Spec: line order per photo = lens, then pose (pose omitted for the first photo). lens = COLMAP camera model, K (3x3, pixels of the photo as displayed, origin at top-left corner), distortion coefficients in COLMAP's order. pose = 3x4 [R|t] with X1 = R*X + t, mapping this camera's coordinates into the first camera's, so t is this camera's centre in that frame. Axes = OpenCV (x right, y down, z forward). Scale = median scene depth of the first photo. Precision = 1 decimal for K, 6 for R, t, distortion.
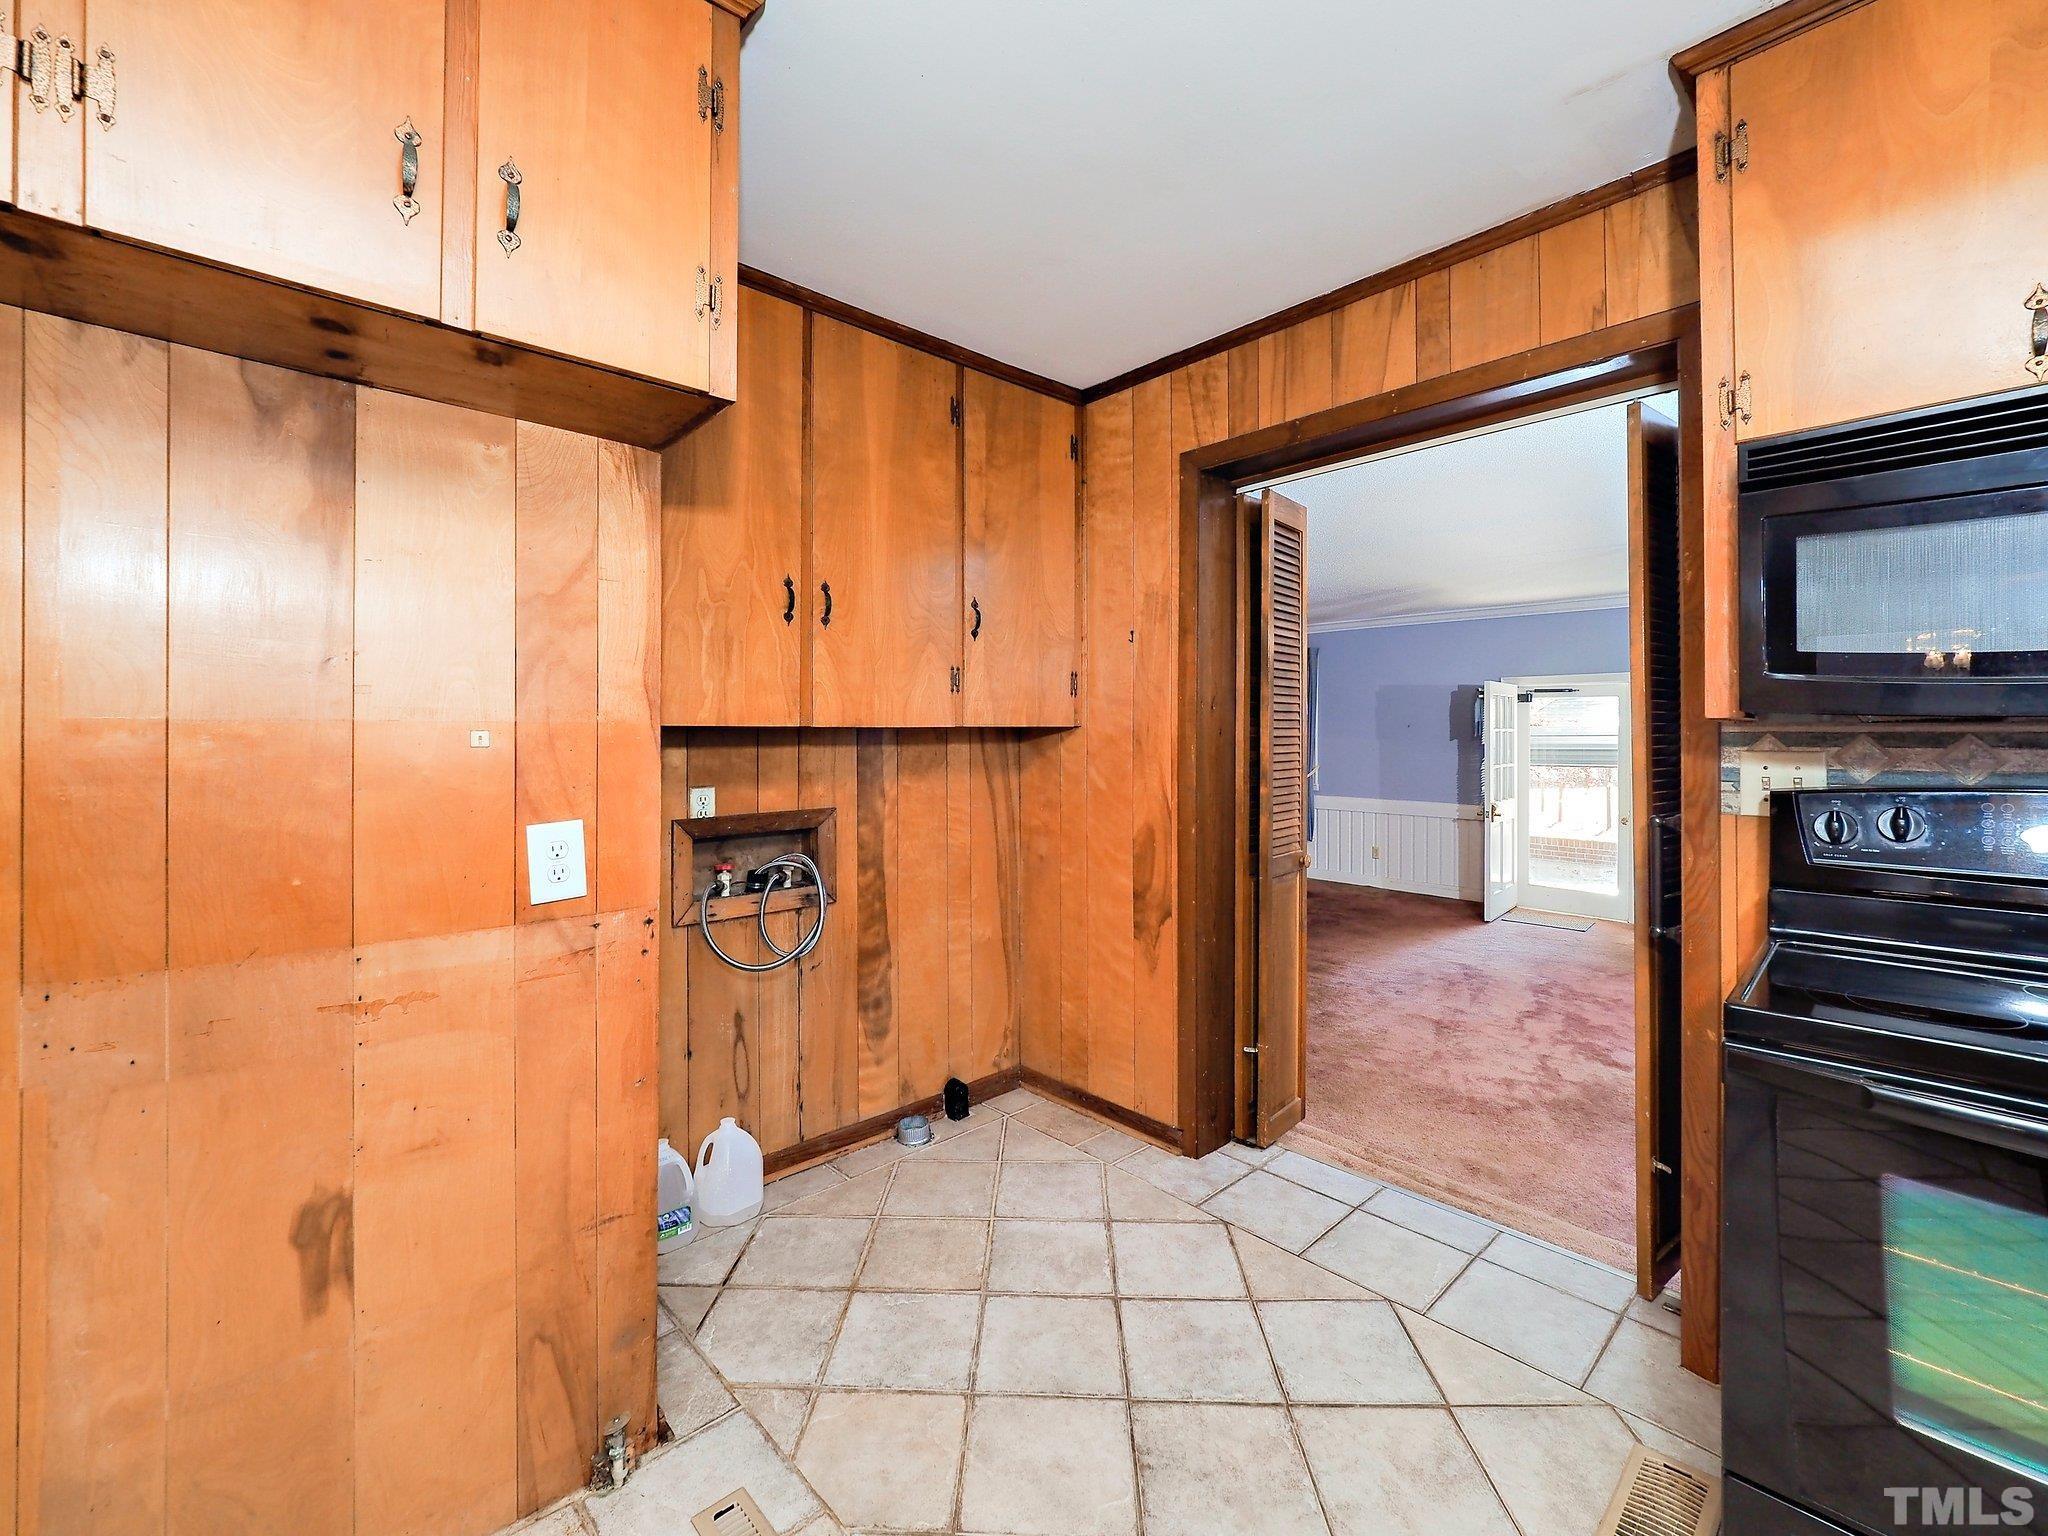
lens RADIAL K [[875.2, 0, 1019.4], [0, 875.2, 732.6], [0, 0, 1]] dist [0.000451, 0.000164]
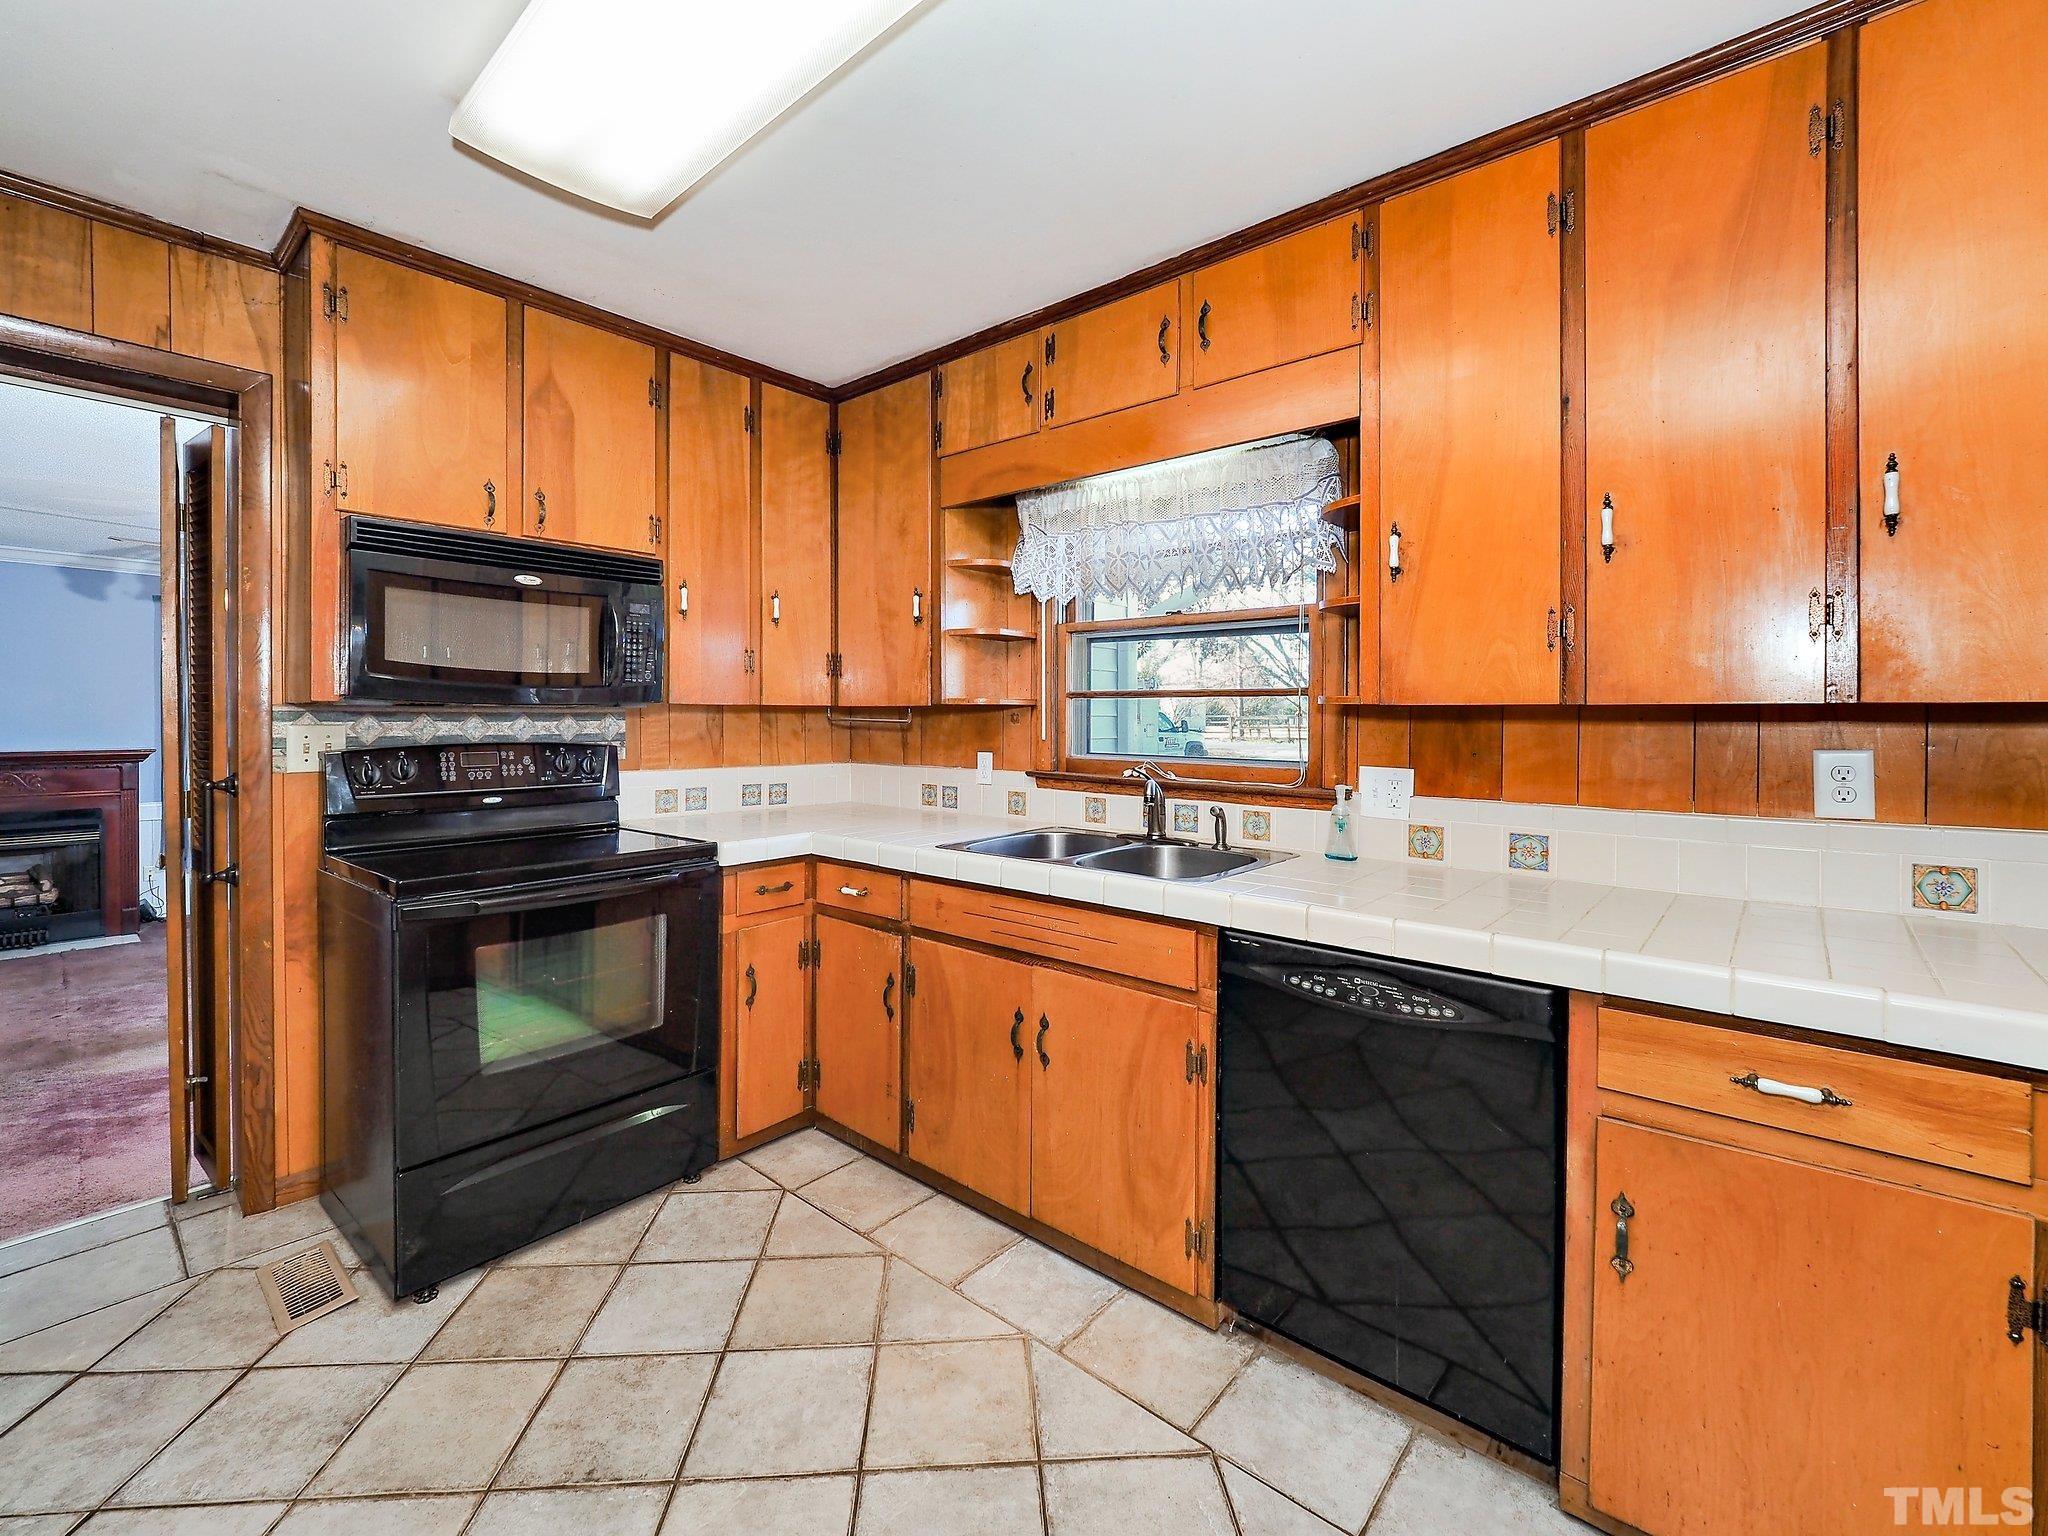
lens RADIAL K [[875.2, 0, 1019.4], [0, 875.2, 732.6], [0, 0, 1]] dist [0.000451, 0.000164]
pose [[-0.110388, -0.008135, 0.993855, -0.627638], [-0.006661, 0.999950, 0.007445, 0.013531], [-0.993866, -0.005798, -0.110437, 0.039962]]
